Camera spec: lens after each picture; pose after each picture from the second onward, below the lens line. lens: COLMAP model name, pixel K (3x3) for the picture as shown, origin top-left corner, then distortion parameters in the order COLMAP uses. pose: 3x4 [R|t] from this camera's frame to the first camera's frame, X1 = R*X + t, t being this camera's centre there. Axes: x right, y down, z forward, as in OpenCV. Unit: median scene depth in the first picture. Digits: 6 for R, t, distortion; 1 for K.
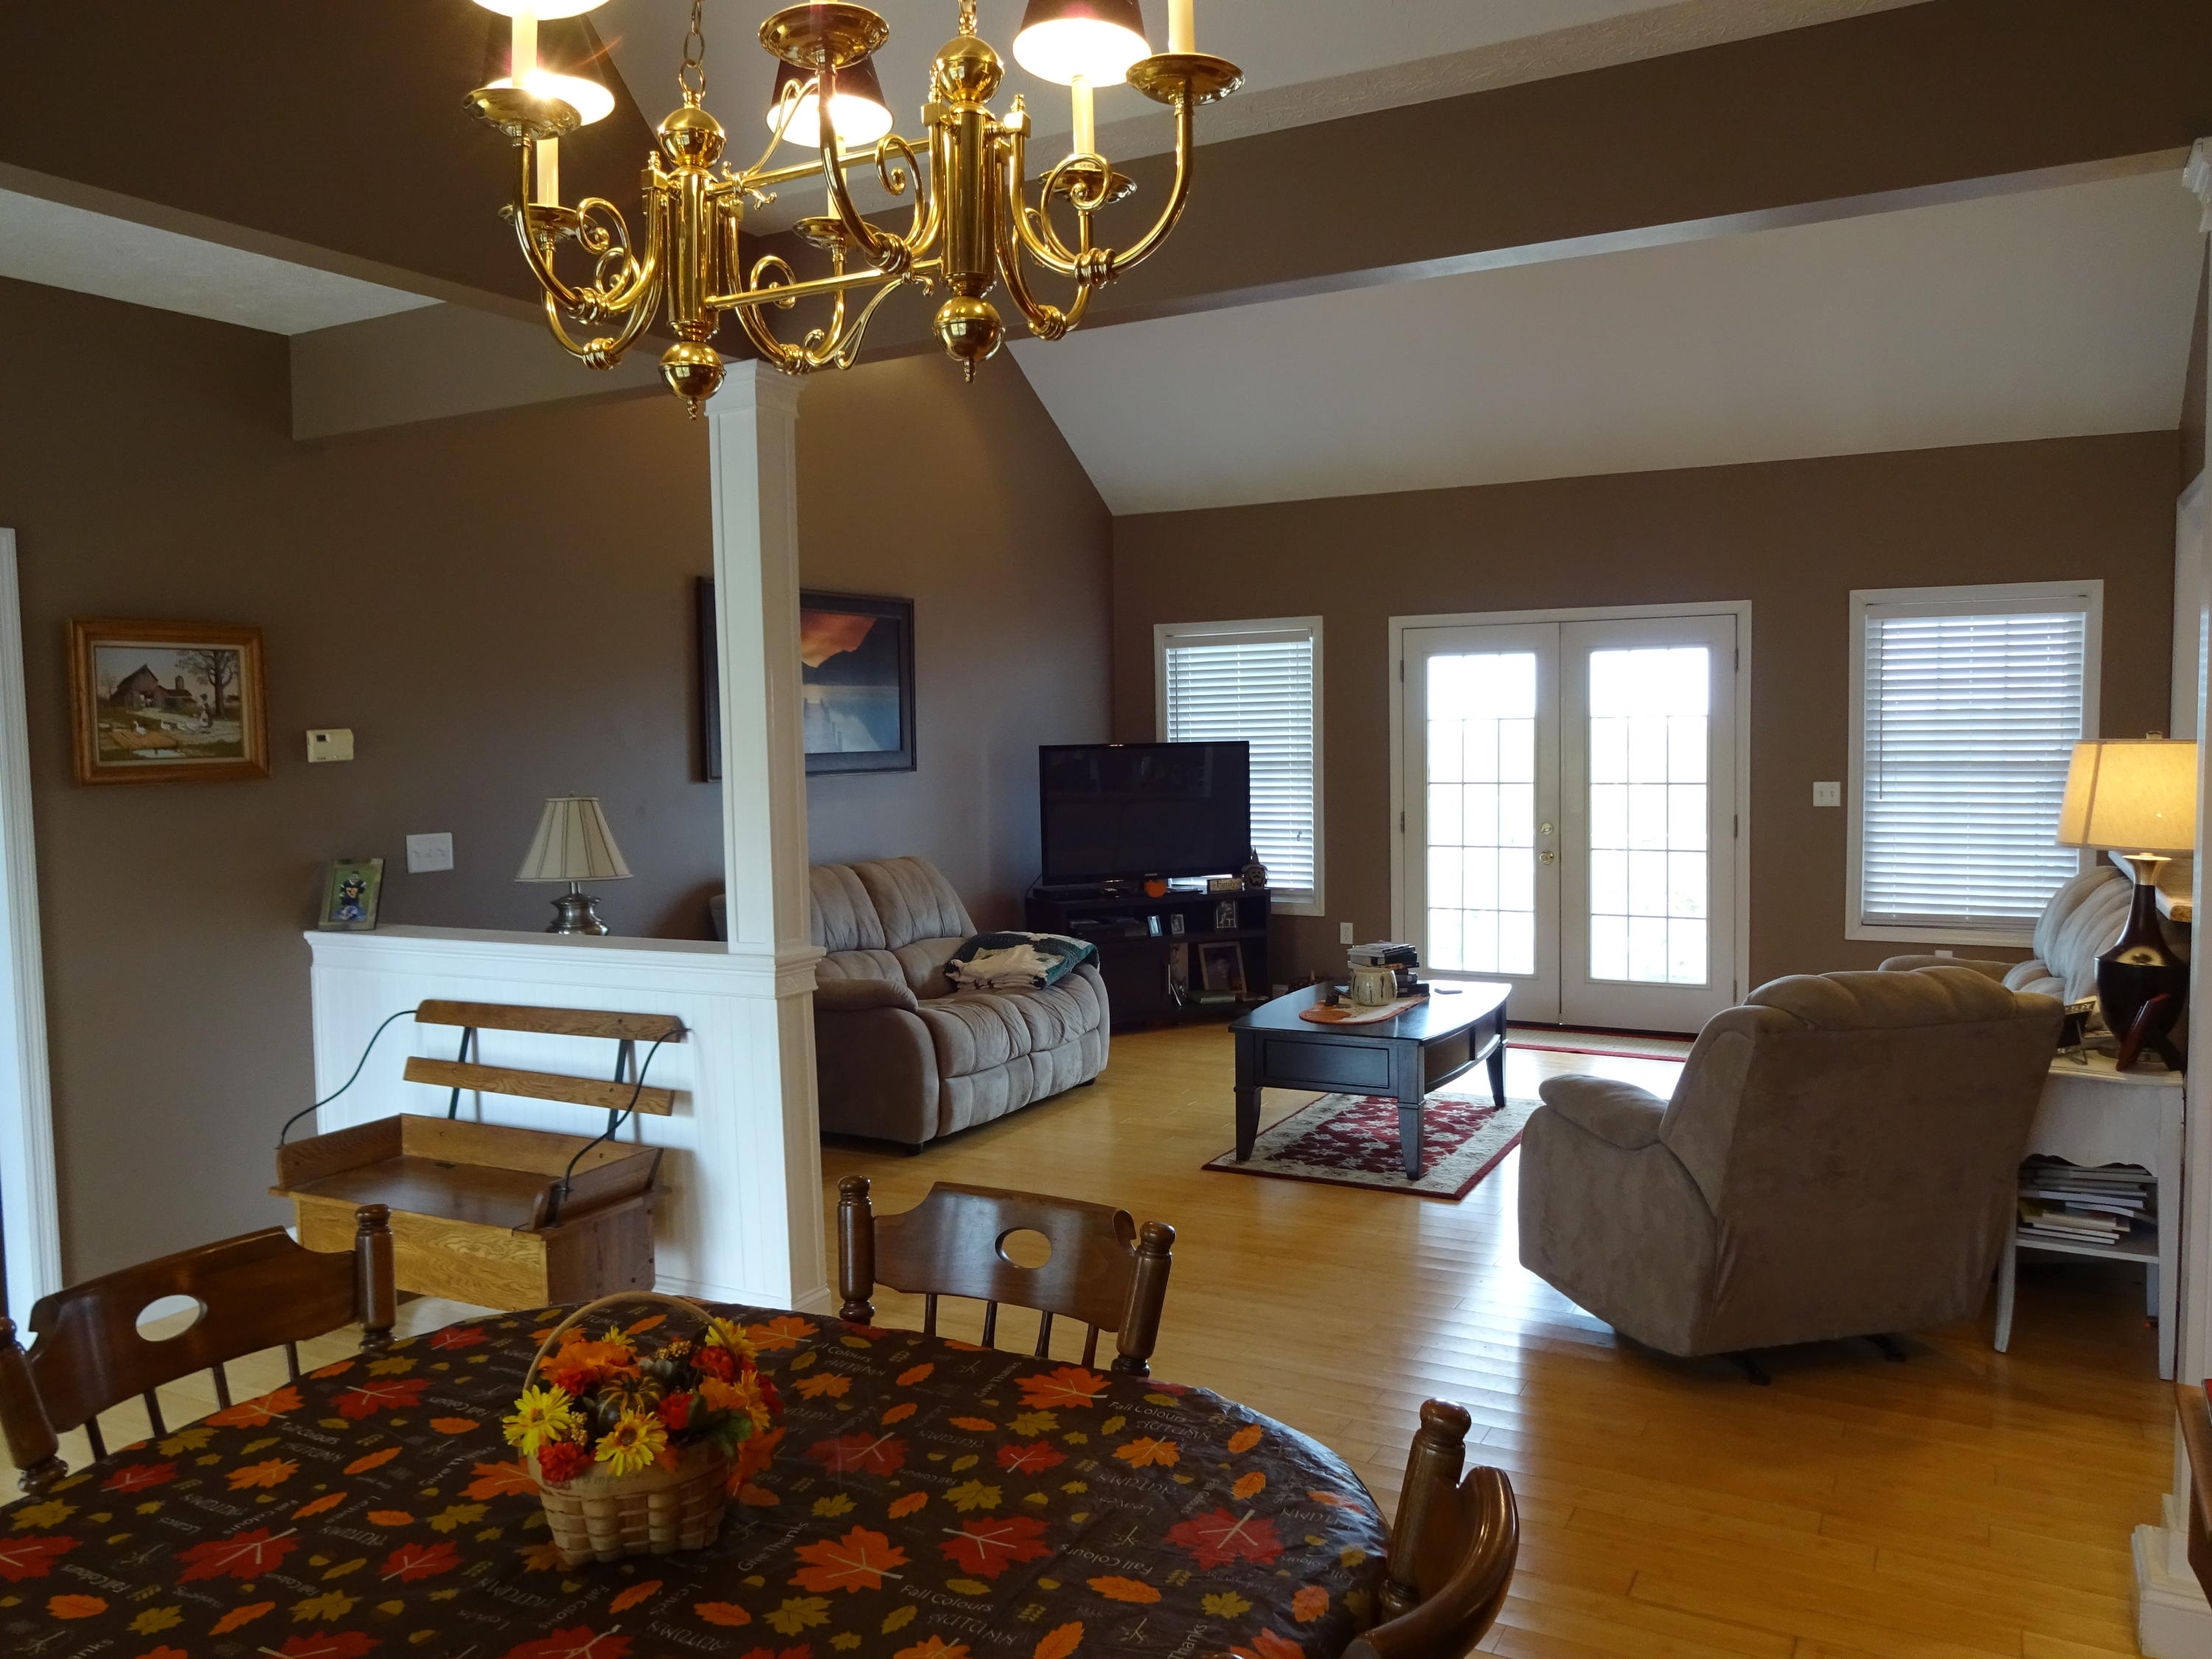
lens RADIAL K [[1657.2, 0, 1106.0], [0, 1657.2, 829.5], [0, 0, 1]] dist [-0.003812, 0.002793]
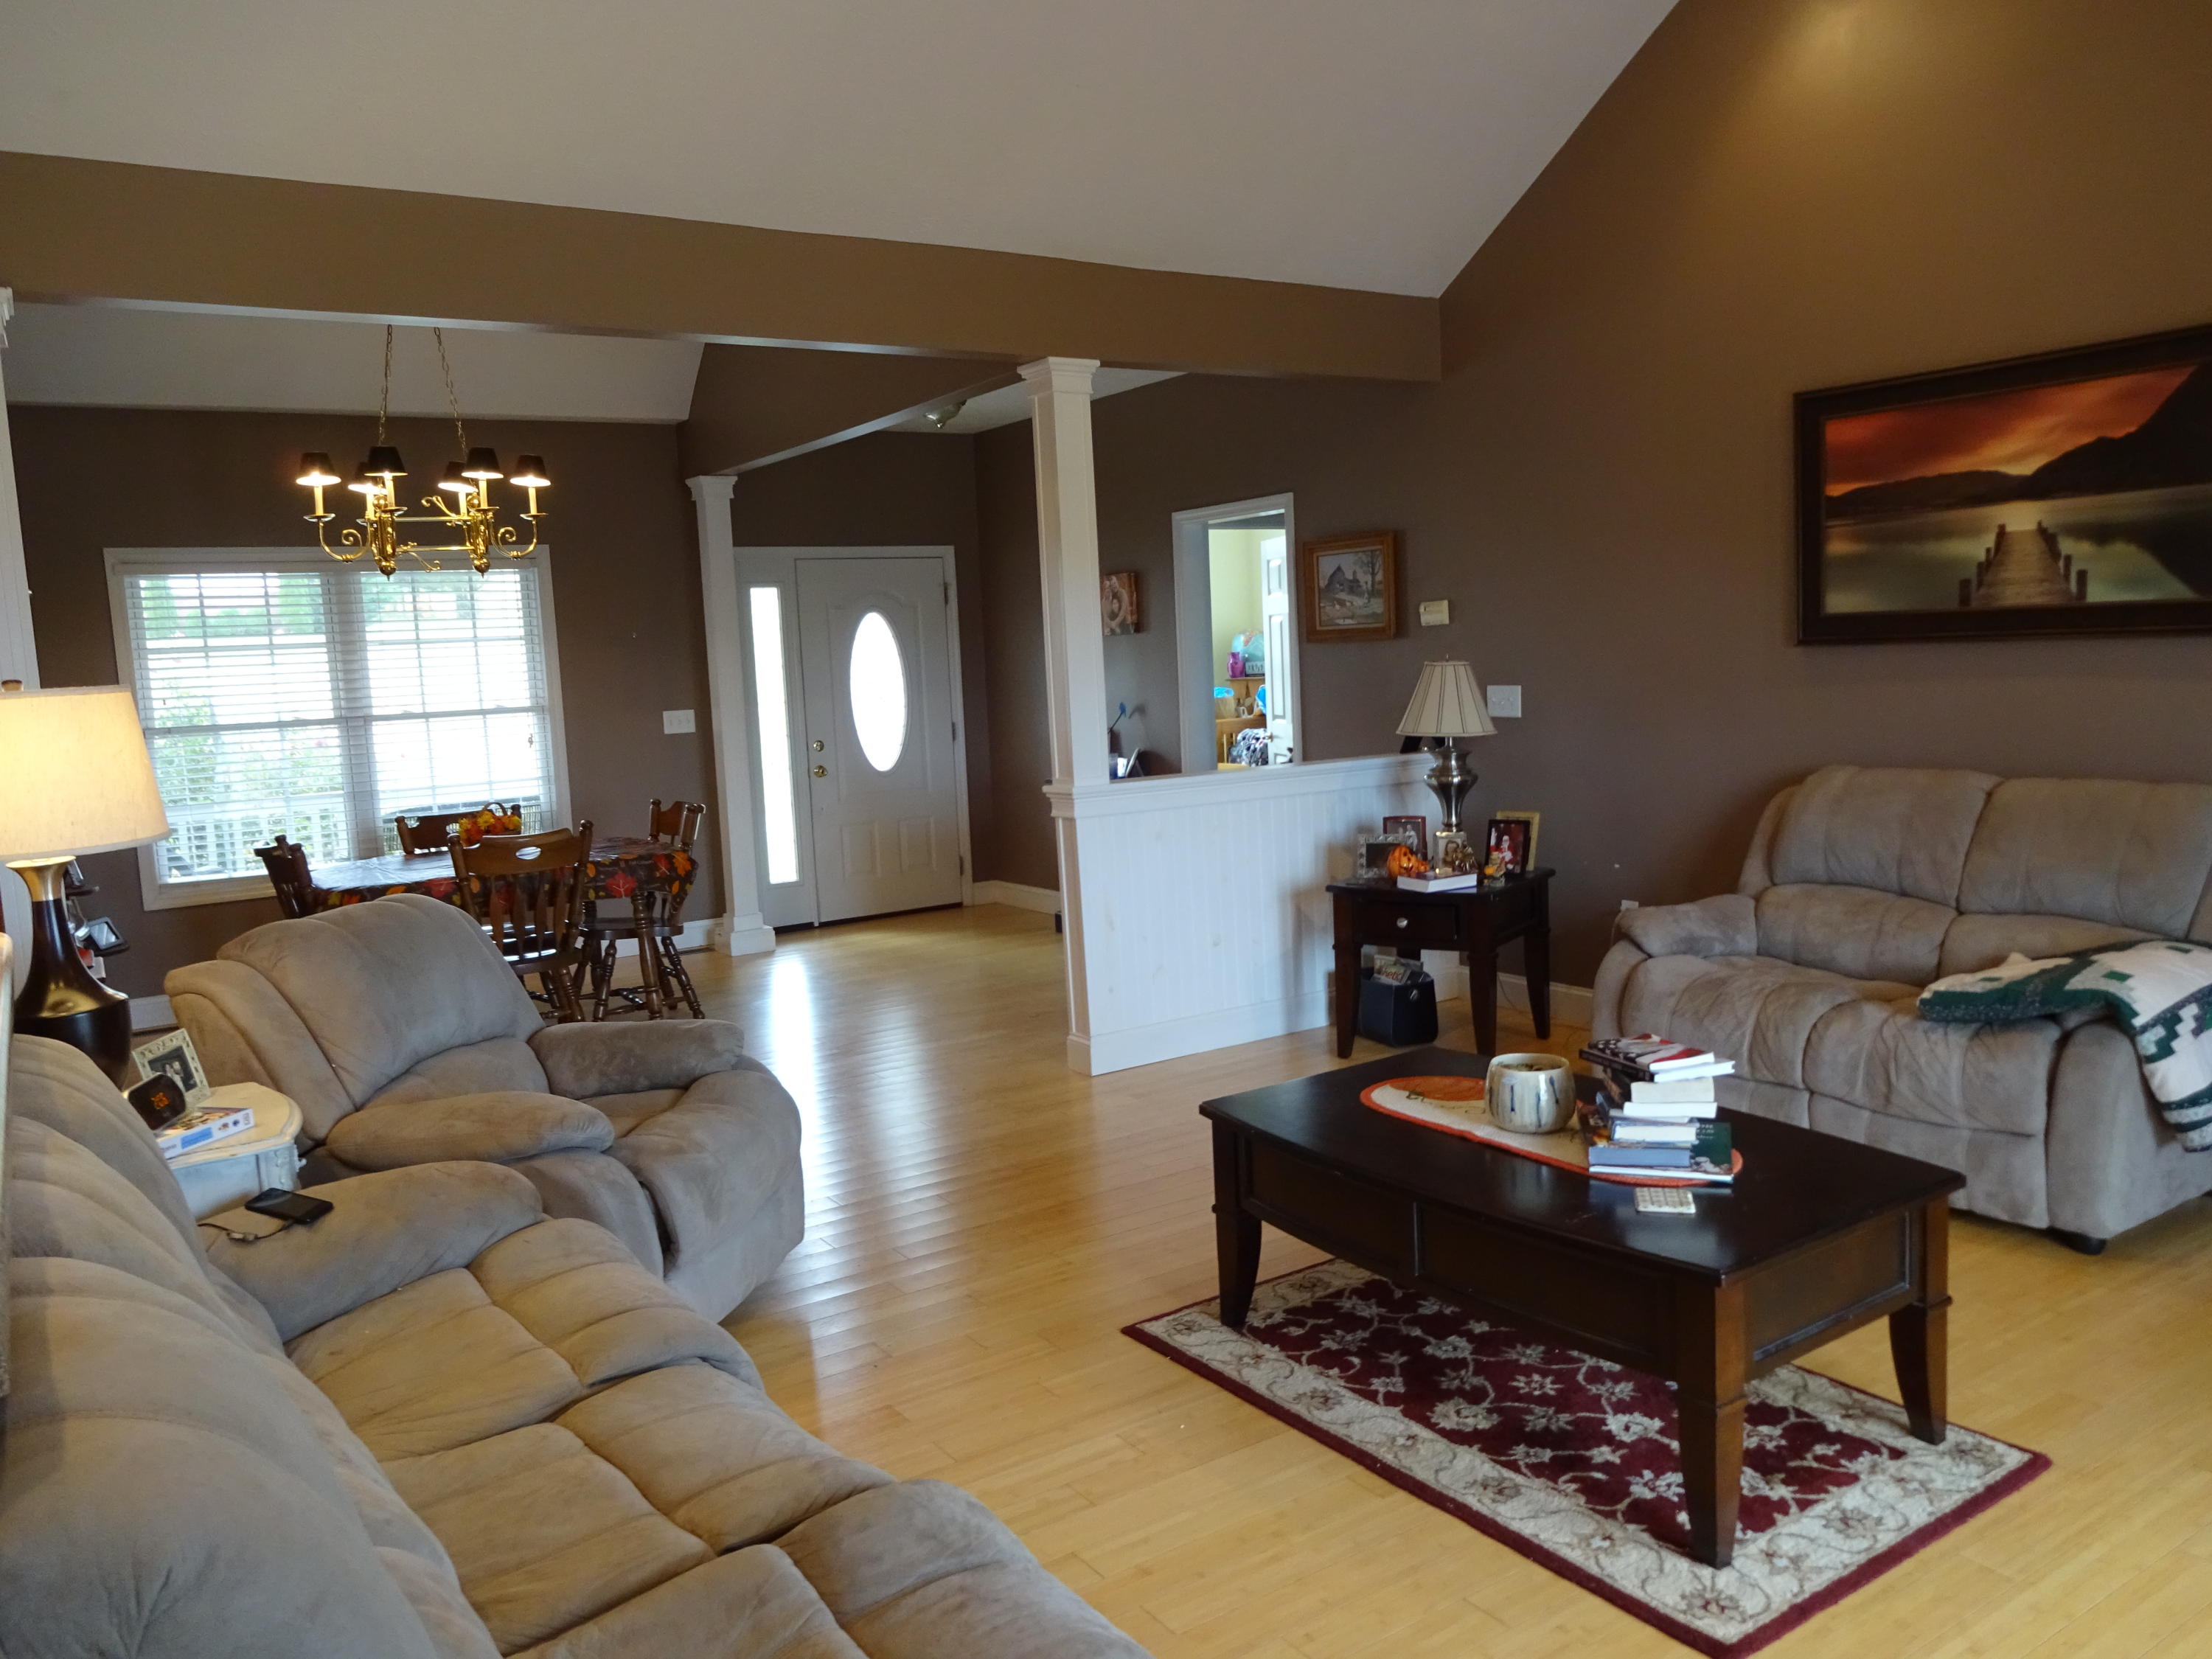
lens RADIAL K [[1657.2, 0, 1106.0], [0, 1657.2, 829.5], [0, 0, 1]] dist [-0.003812, 0.002793]
pose [[-0.477154, 0.138223, -0.867881, 0.689498], [0.002507, 0.987764, 0.155938, -0.072155], [0.878816, 0.072230, -0.471662, 1.162168]]
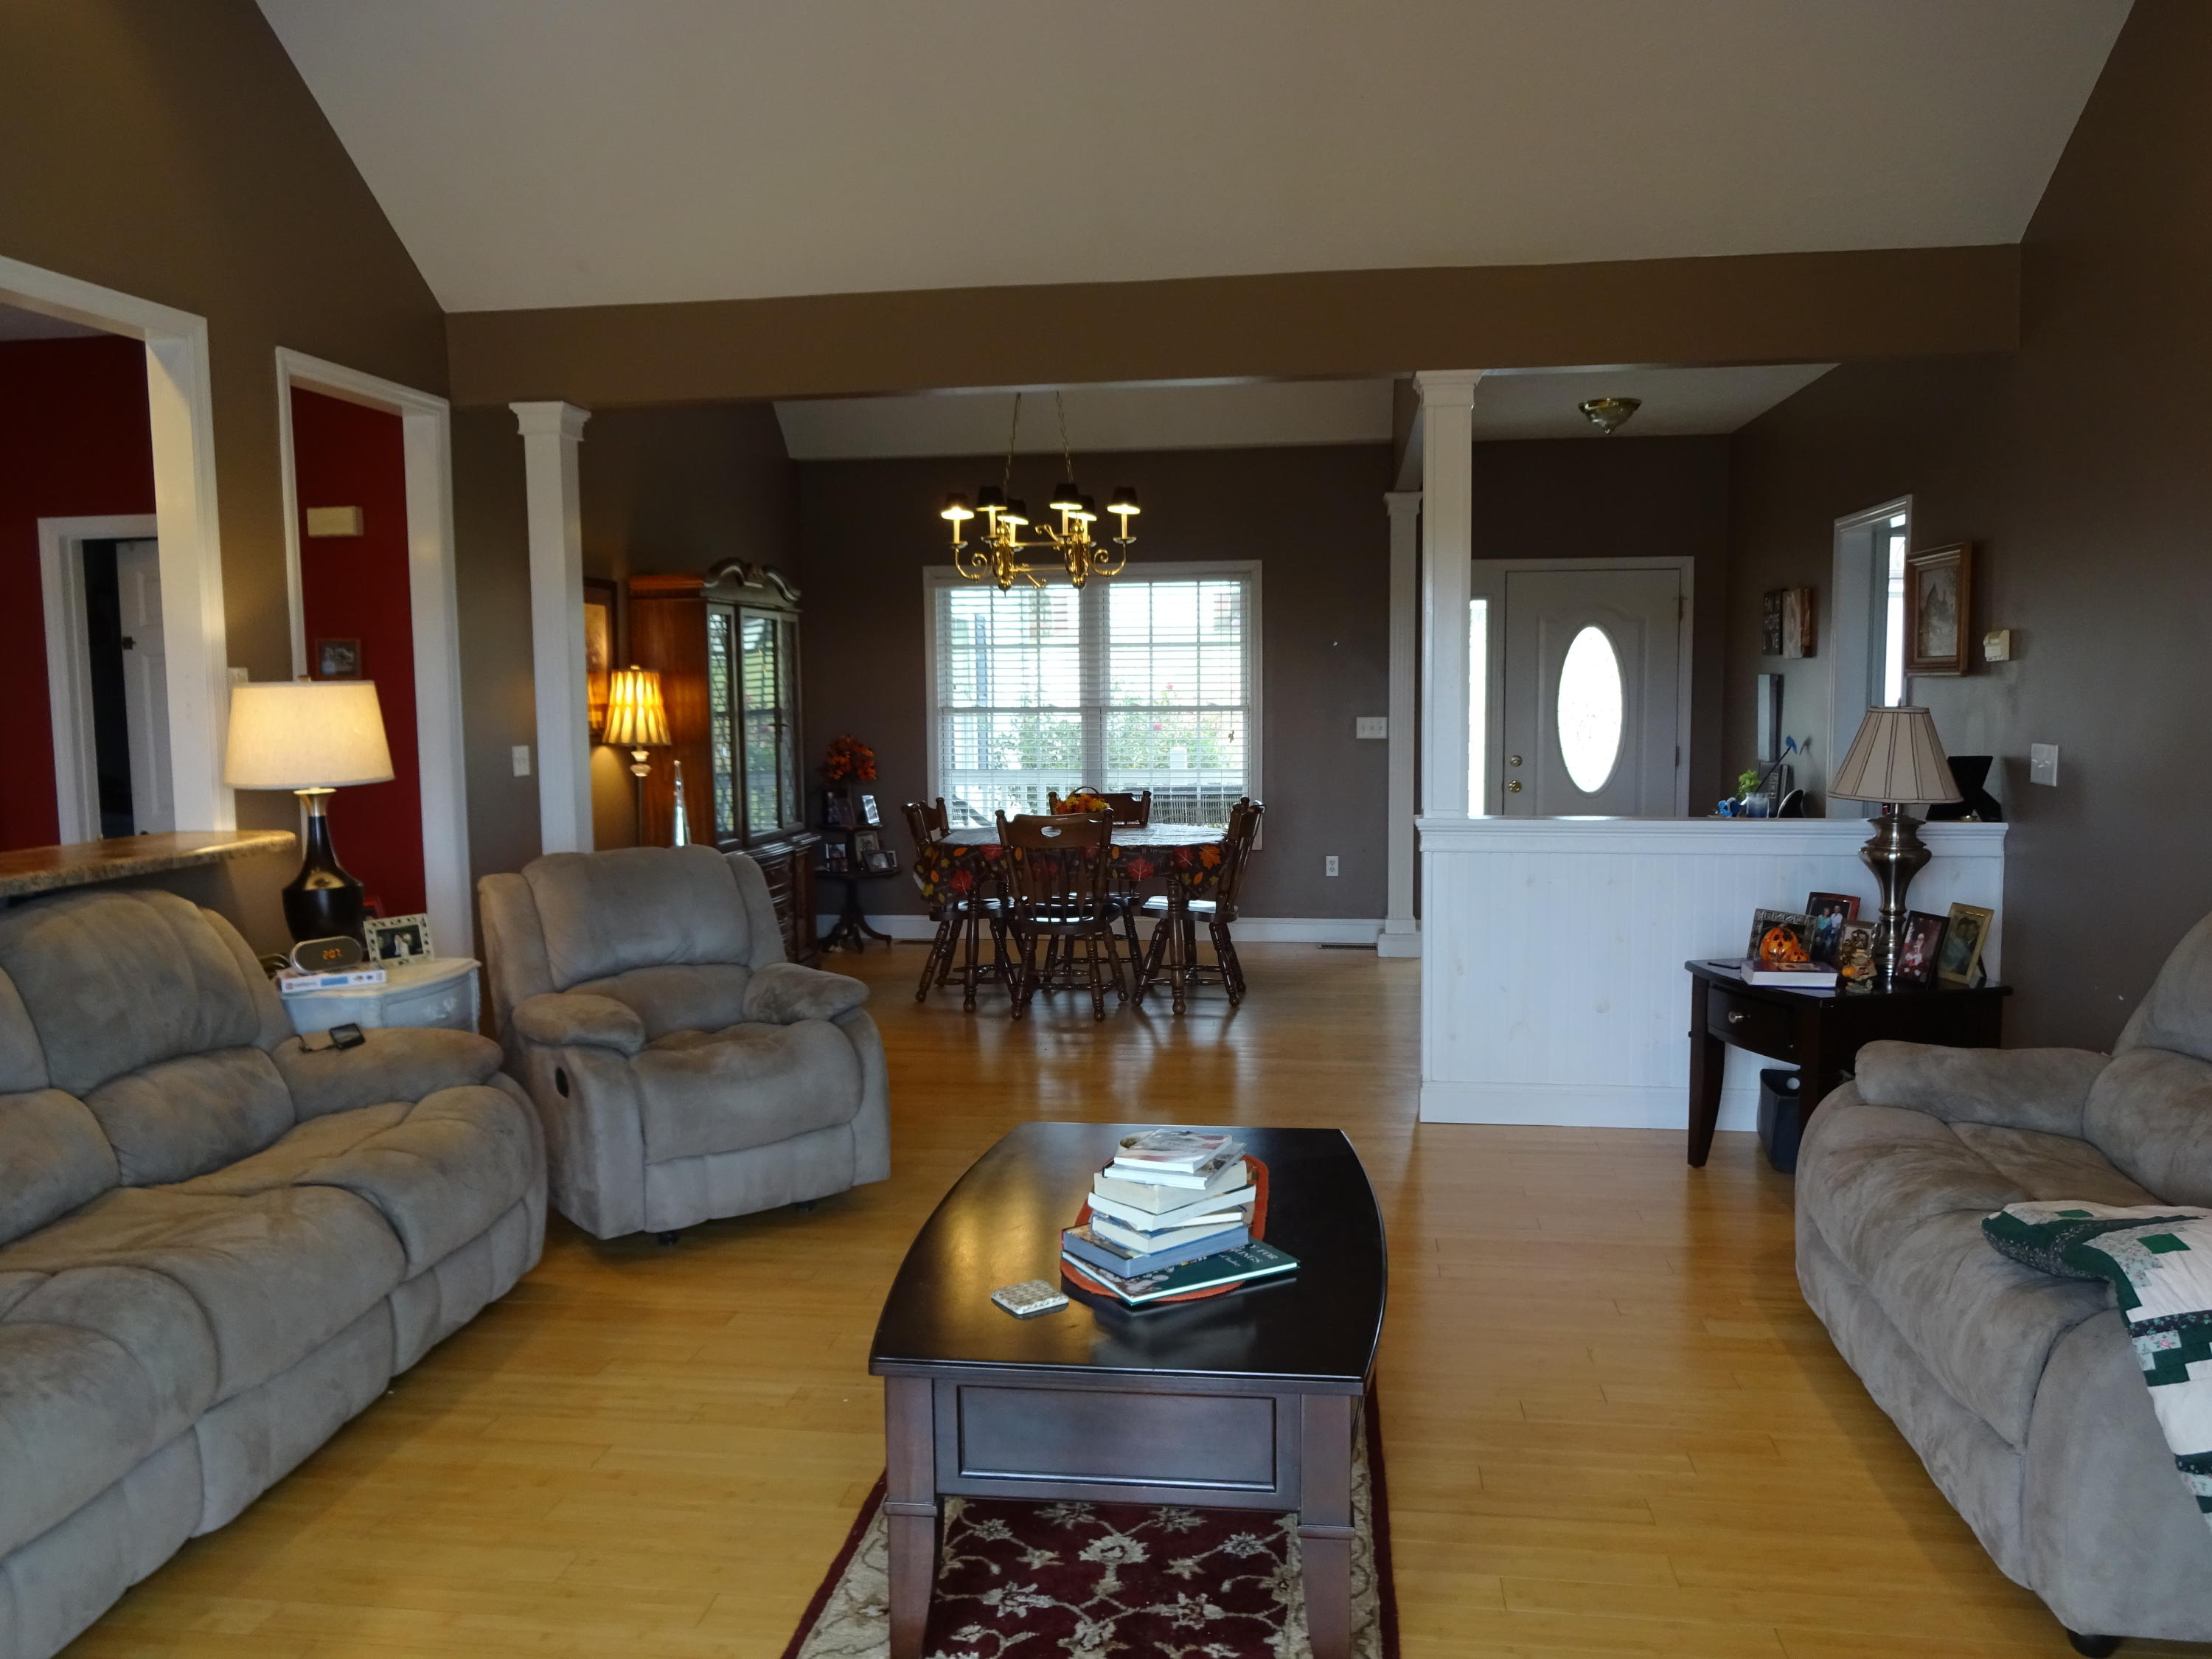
lens RADIAL K [[1657.2, 0, 1106.0], [0, 1657.2, 829.5], [0, 0, 1]] dist [-0.003812, 0.002793]
pose [[-0.937236, 0.059470, -0.343586, 0.339972], [0.006021, 0.987962, 0.154577, -0.084150], [0.348643, 0.142806, -0.926312, 1.485676]]
